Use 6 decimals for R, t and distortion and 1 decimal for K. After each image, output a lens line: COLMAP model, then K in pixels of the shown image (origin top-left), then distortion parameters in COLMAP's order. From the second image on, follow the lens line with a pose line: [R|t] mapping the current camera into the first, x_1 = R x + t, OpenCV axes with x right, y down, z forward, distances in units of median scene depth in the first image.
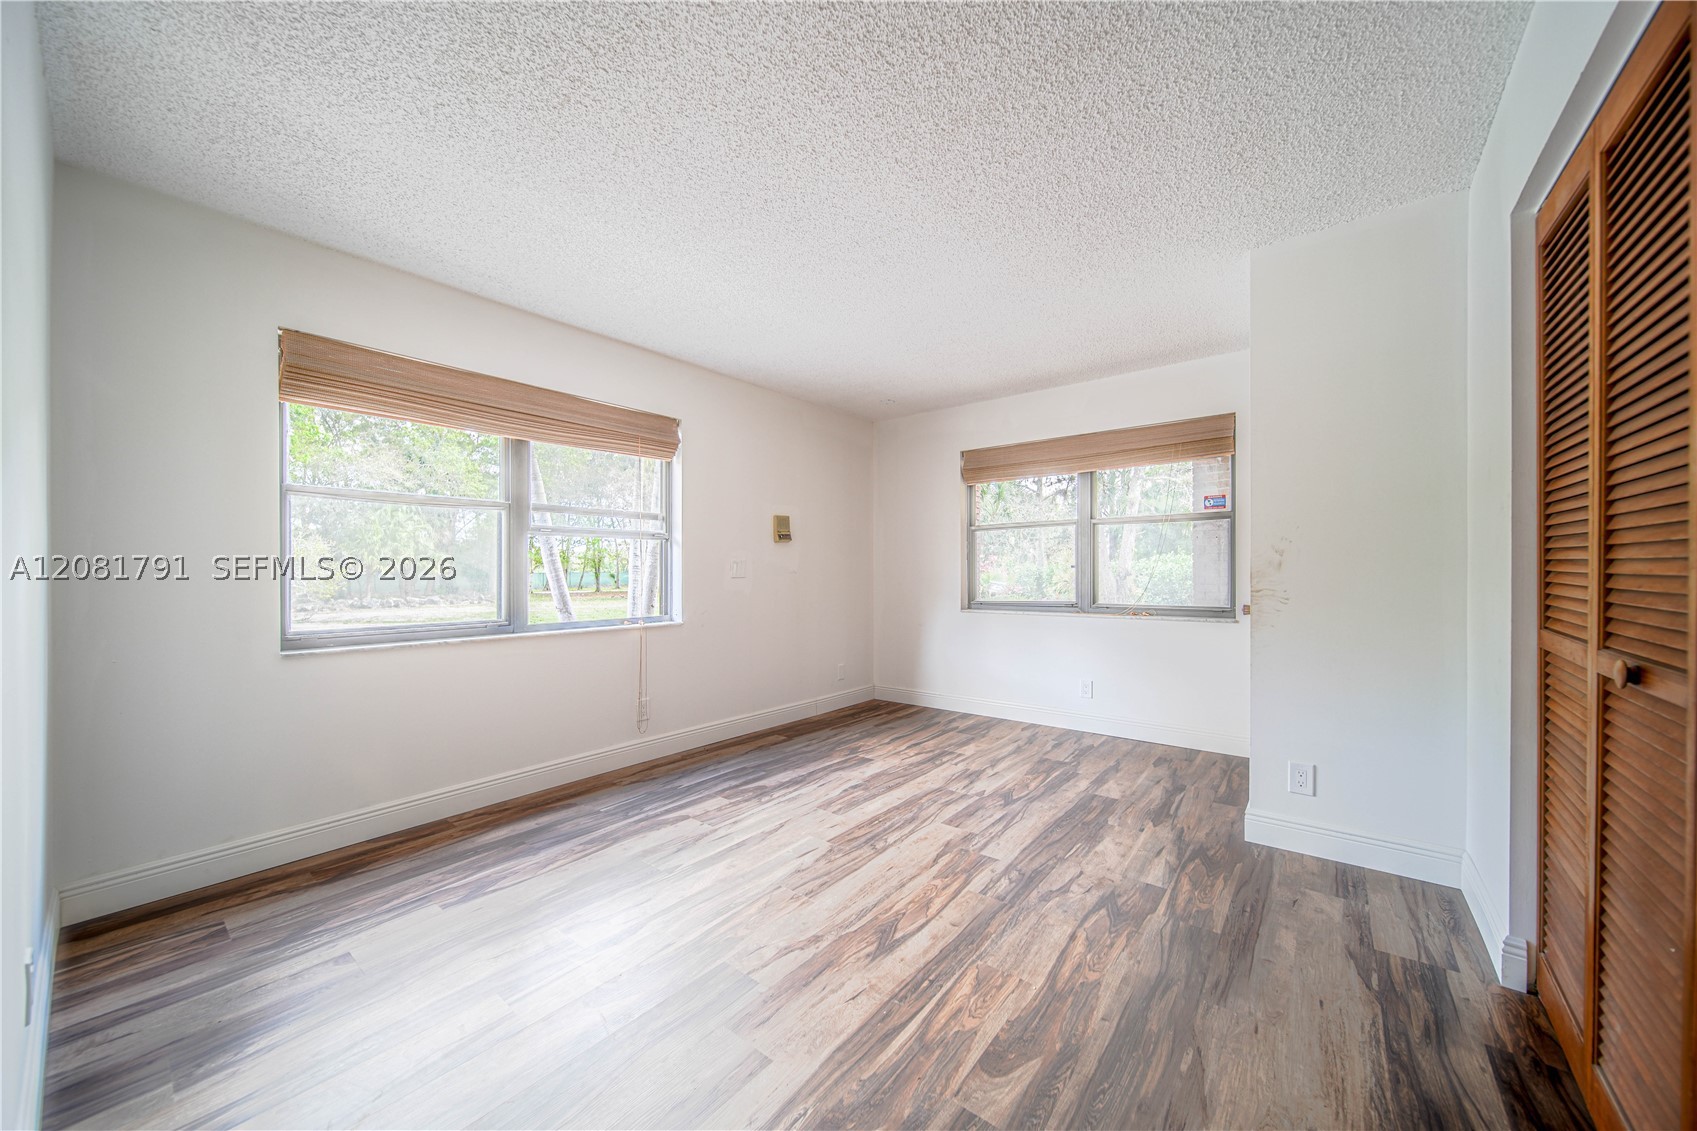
lens RADIAL K [[614.4, 0, 840.9], [0, 614.4, 568.6], [0, 0, 1]] dist [0.000221, -0.002055]
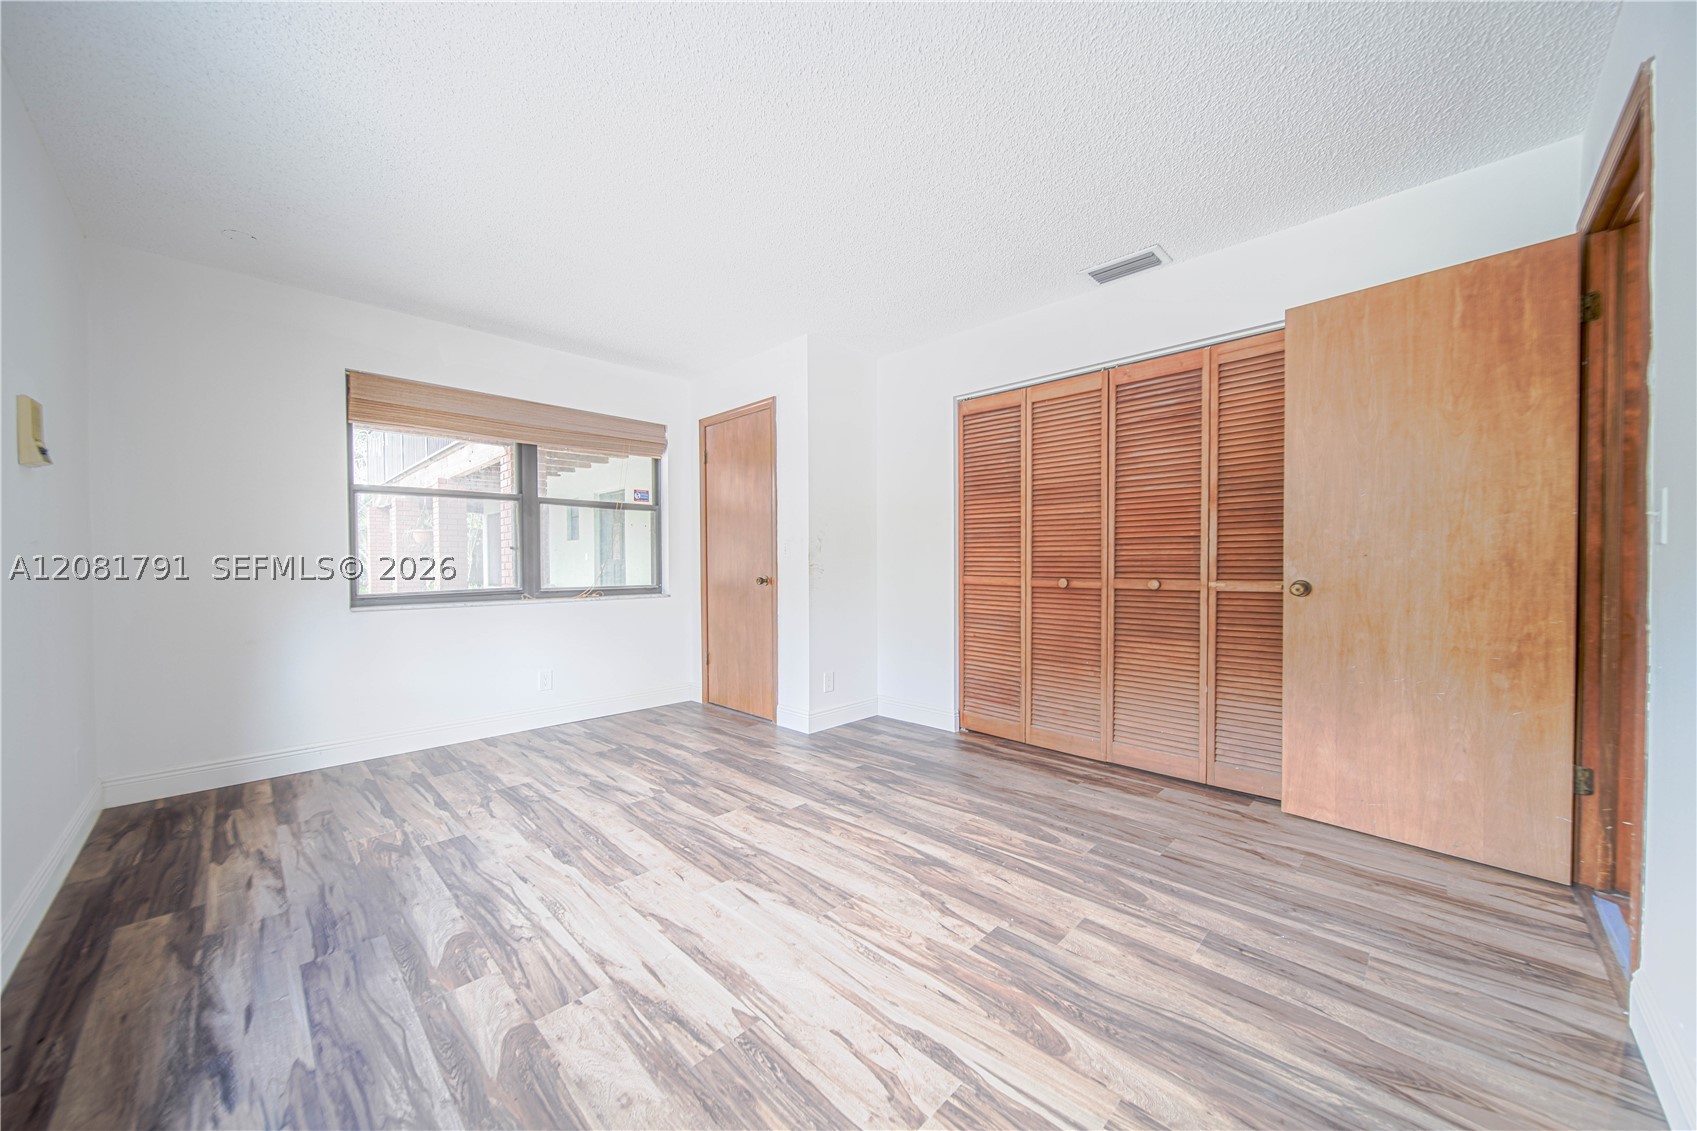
lens RADIAL K [[597.2, 0, 859.9], [0, 597.2, 585.5], [0, 0, 1]] dist [0.000846, -0.001980]
pose [[0.083382, -0.033709, 0.995947, -0.668973], [-0.003001, 0.999415, 0.034078, 0.028526], [-0.996513, -0.005831, 0.083232, 0.663374]]
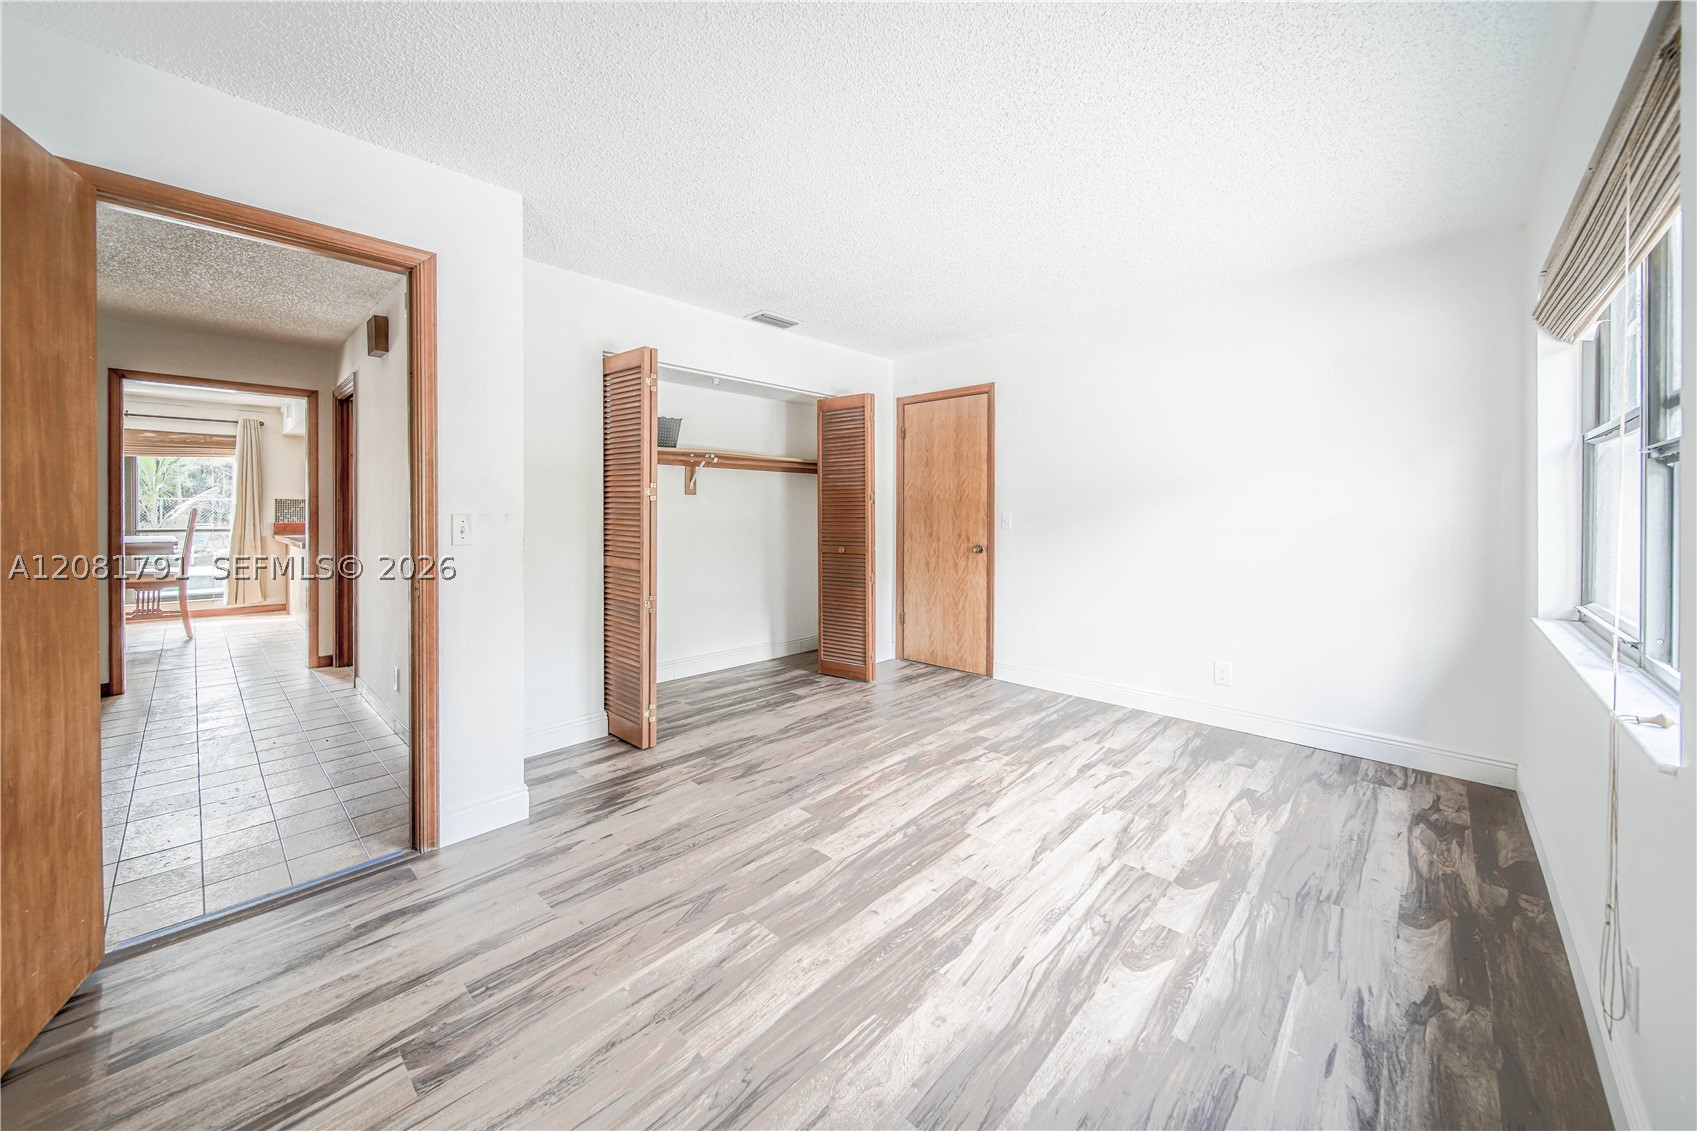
lens RADIAL K [[614.4, 0, 840.9], [0, 614.4, 568.6], [0, 0, 1]] dist [0.000221, -0.002055]
pose [[-0.996296, -0.003149, 0.085931, 0.079534], [0.004114, 0.996440, 0.084209, -0.021402], [-0.085891, 0.084250, -0.992736, 1.644419]]
